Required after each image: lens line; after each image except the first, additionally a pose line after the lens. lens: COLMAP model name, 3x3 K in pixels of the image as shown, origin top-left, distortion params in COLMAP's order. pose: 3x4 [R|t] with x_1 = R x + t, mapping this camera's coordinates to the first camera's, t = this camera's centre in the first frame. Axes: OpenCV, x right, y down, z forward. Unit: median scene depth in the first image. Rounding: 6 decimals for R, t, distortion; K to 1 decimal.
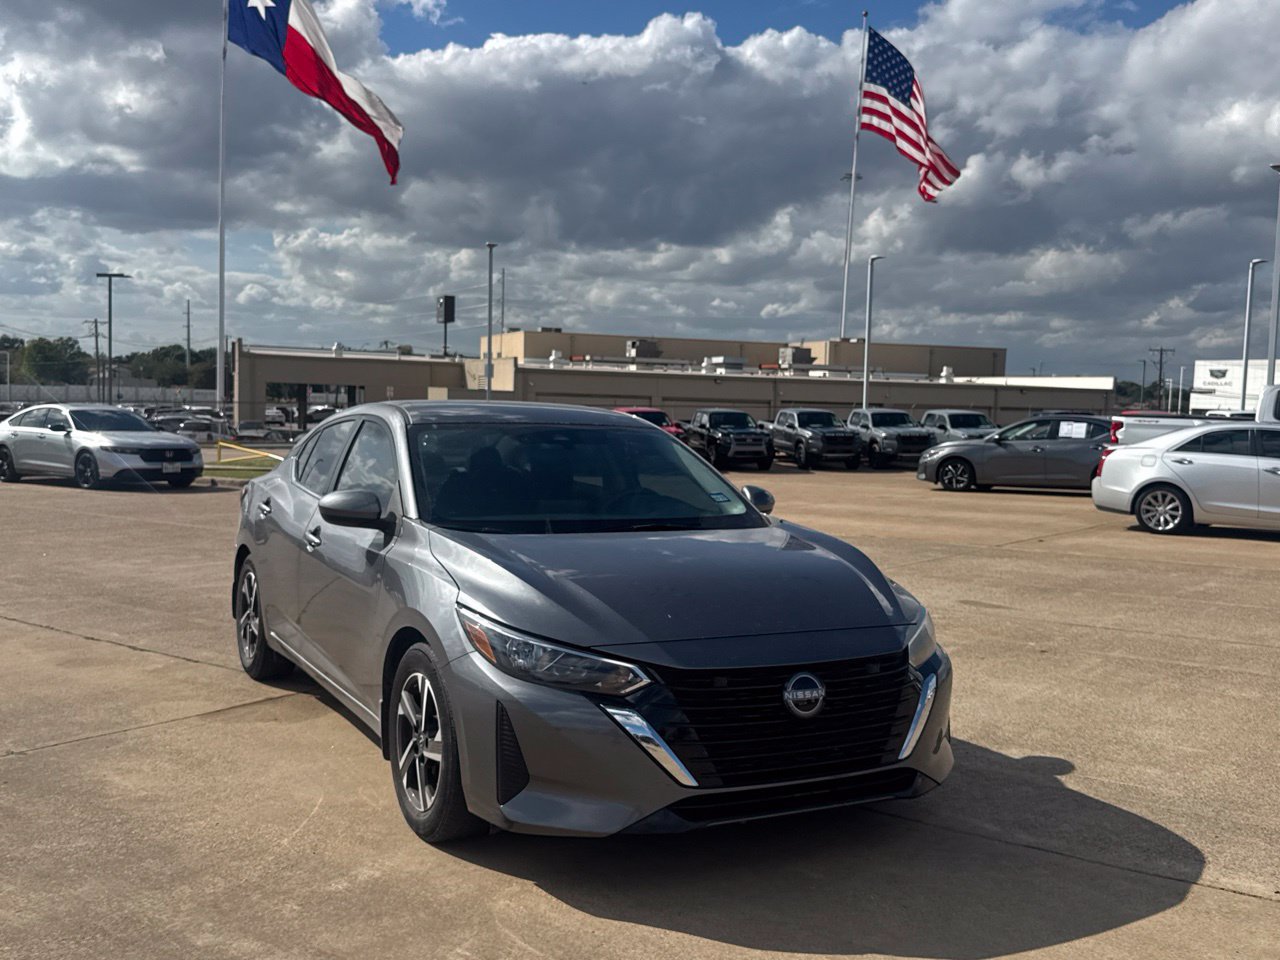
lens RADIAL K [[1235.5, 0, 631.4], [0, 1235.5, 482.4], [0, 0, 1]] dist [0.197715, -0.468983]
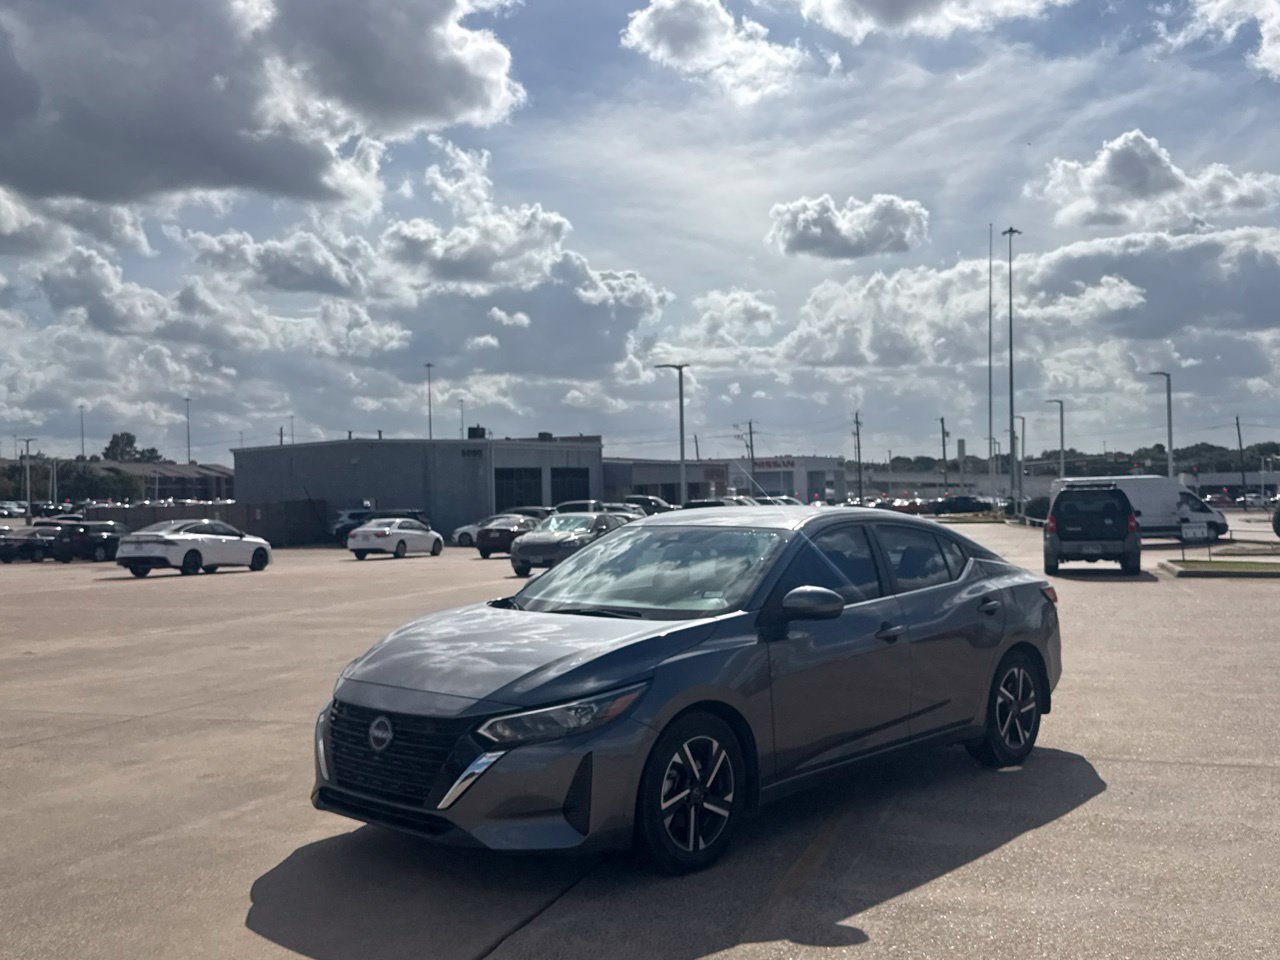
lens RADIAL K [[1246.7, 0, 625.6], [0, 1246.7, 494.1], [0, 0, 1]] dist [0.207229, -0.451668]
pose [[0.295450, -0.032418, -0.954808, 0.064112], [-0.032498, 0.998505, -0.043957, -0.001370], [0.954805, 0.044017, 0.293955, 0.036221]]
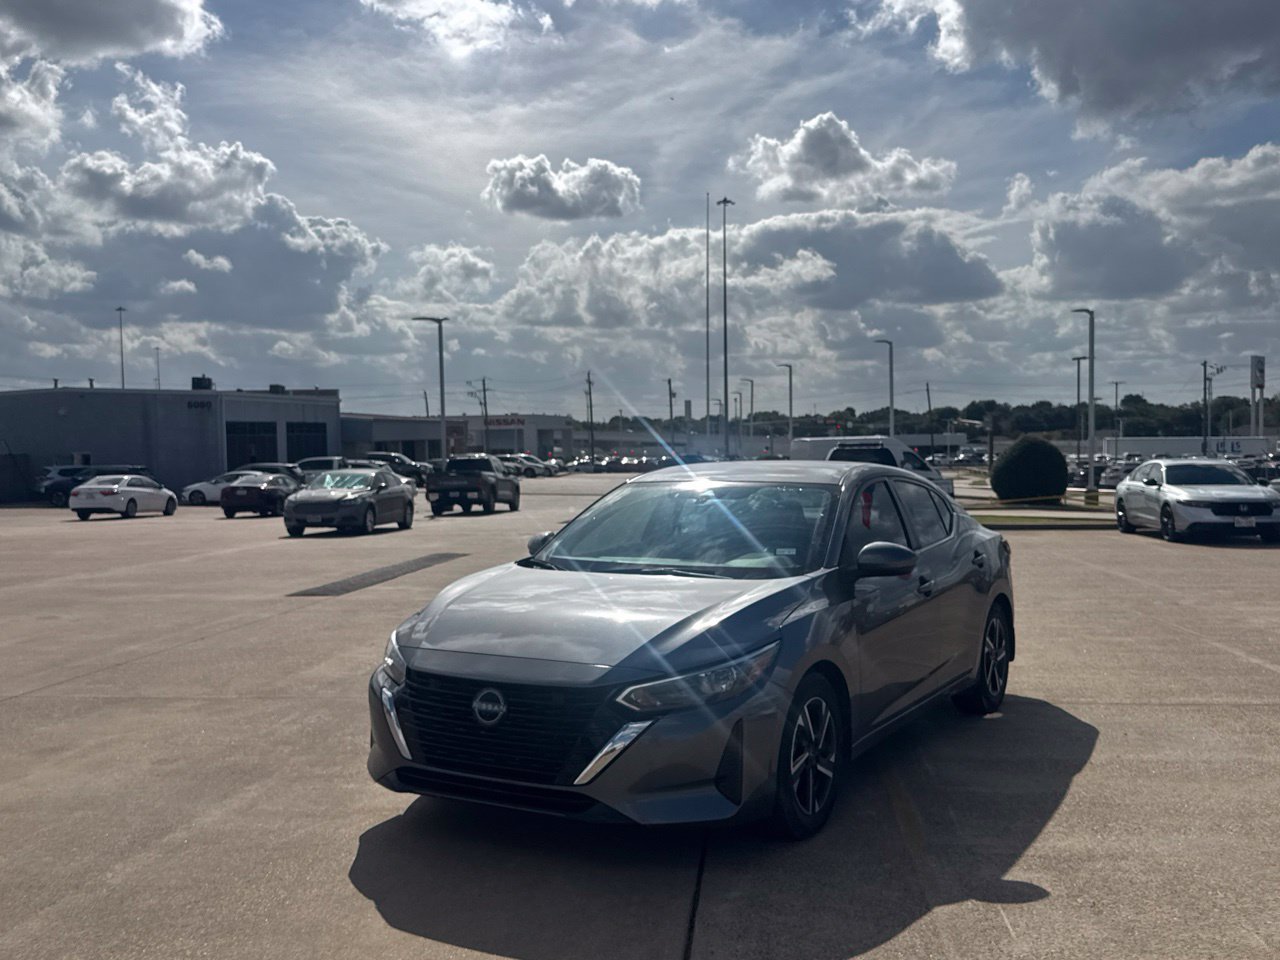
lens RADIAL K [[1244.1, 0, 630.3], [0, 1244.1, 484.8], [0, 0, 1]] dist [0.206547, -0.486868]
pose [[0.506029, -0.007437, -0.862484, 0.053781], [-0.027116, 0.999331, -0.024526, -0.000785], [0.862090, 0.035798, 0.505489, 0.021078]]
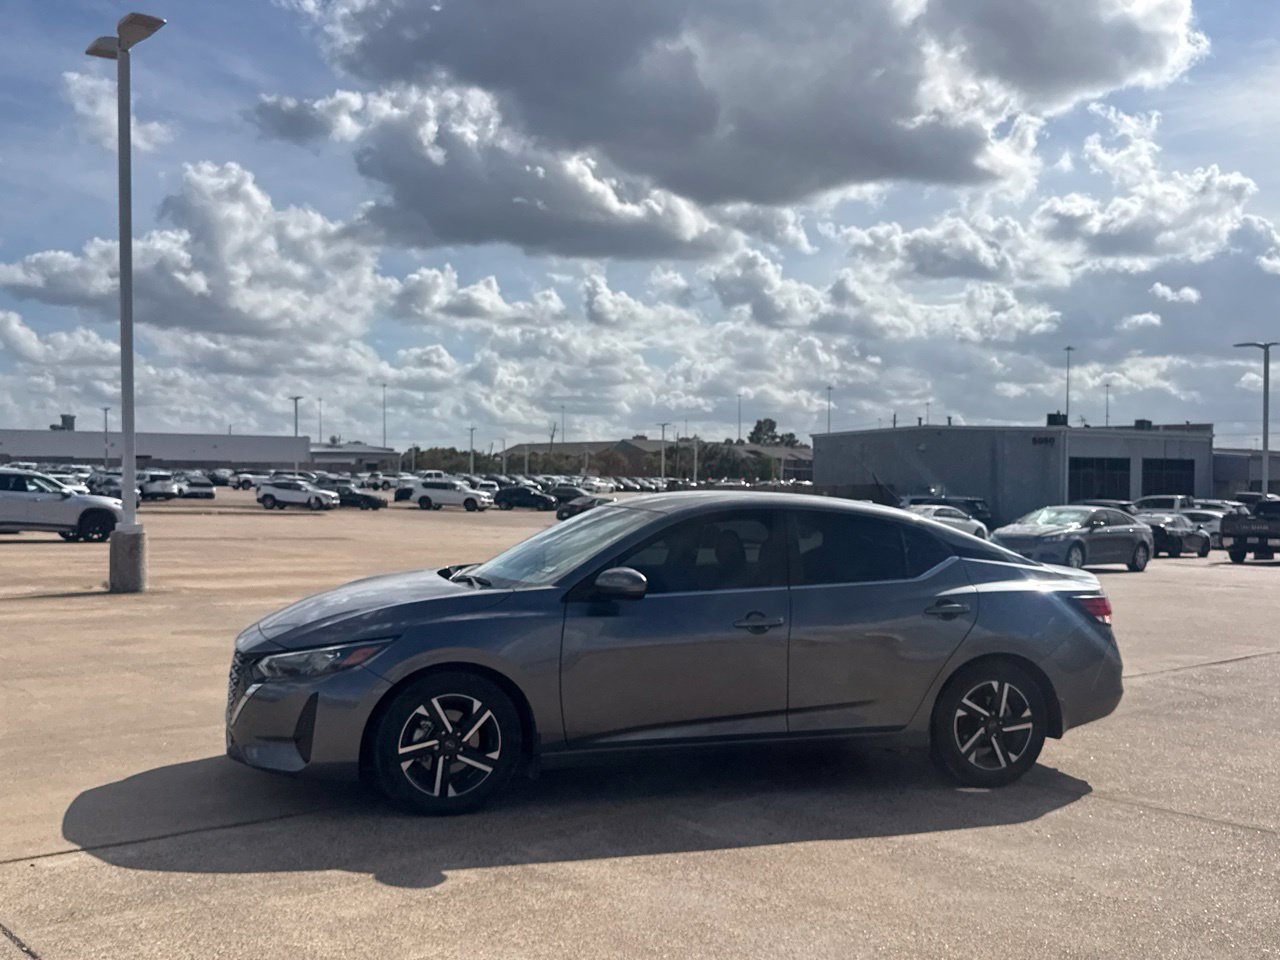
lens RADIAL K [[1246.7, 0, 625.6], [0, 1246.7, 494.1], [0, 0, 1]] dist [0.207229, -0.451668]
pose [[-0.196625, -0.020450, -0.980266, 0.069083], [-0.083244, 0.996521, -0.004091, -0.003168], [0.976939, 0.080796, -0.197643, 0.075641]]
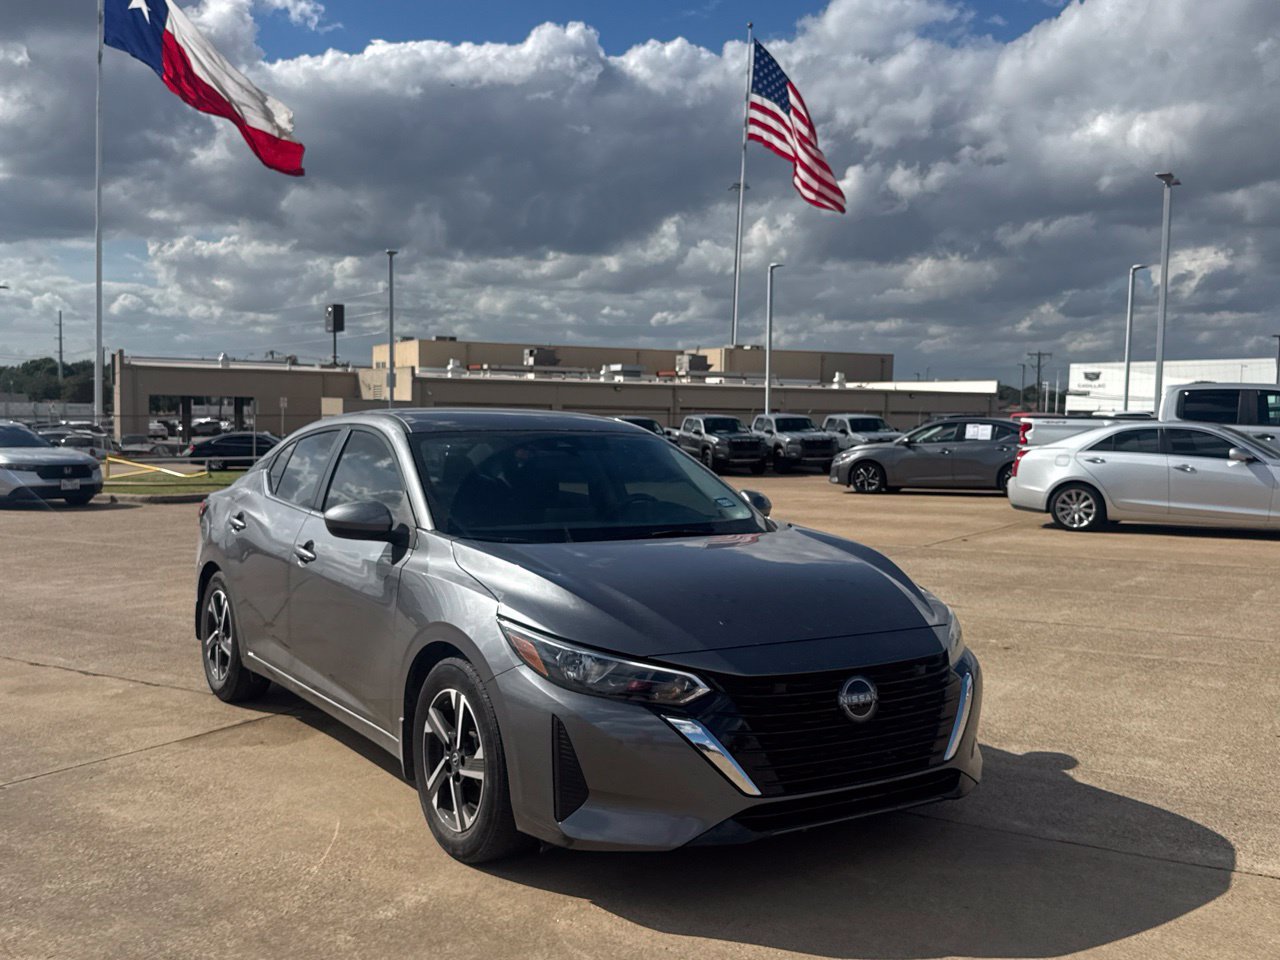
lens RADIAL K [[1238.2, 0, 629.5], [0, 1238.2, 479.9], [0, 0, 1]] dist [0.192467, -0.455458]
pose [[0.996140, -0.017887, 0.085937, -0.005320], [0.018635, 0.999795, -0.007910, 0.000050], [-0.085778, 0.009481, 0.996269, 0.000973]]
